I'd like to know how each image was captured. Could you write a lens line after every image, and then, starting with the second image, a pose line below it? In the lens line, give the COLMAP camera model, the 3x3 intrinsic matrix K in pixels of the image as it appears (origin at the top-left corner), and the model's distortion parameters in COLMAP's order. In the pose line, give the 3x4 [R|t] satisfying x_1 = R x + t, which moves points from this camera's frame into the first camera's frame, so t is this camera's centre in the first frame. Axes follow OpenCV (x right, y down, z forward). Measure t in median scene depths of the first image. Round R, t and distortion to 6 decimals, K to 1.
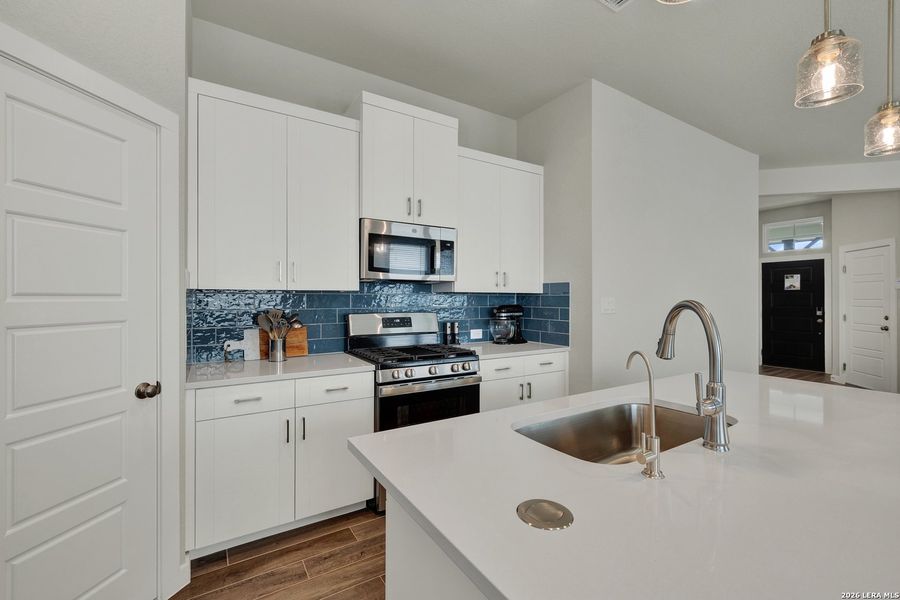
lens RADIAL K [[382.9, 0, 441.0], [0, 382.9, 296.8], [0, 0, 1]] dist [-0.010983, 0.003839]
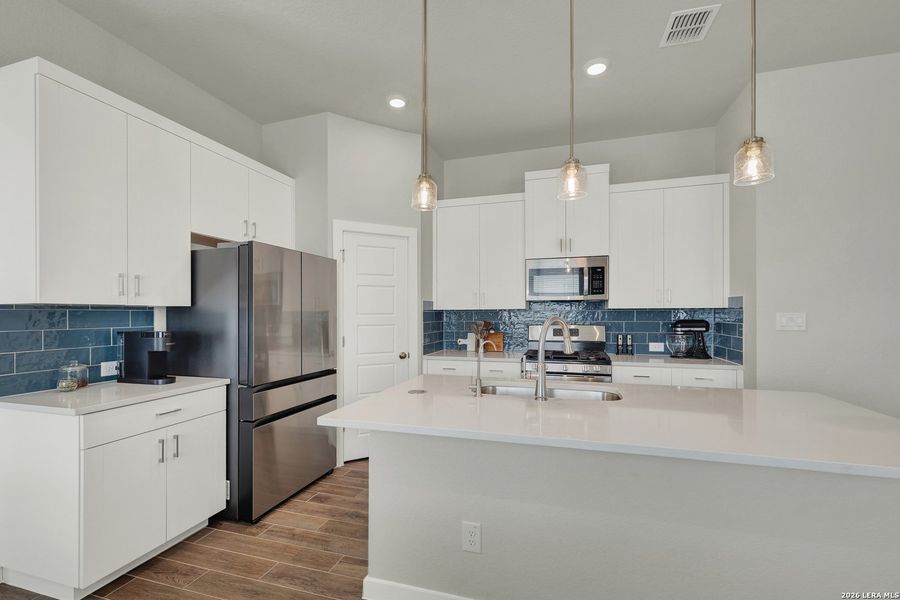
lens RADIAL K [[382.9, 0, 454.5], [0, 382.9, 315.9], [0, 0, 1]] dist [-0.010983, 0.003839]
pose [[0.667492, 0.000520, -0.744617, 0.599076], [0.009123, 0.999919, 0.008876, -0.004491], [0.744561, -0.012718, 0.667433, -0.156316]]
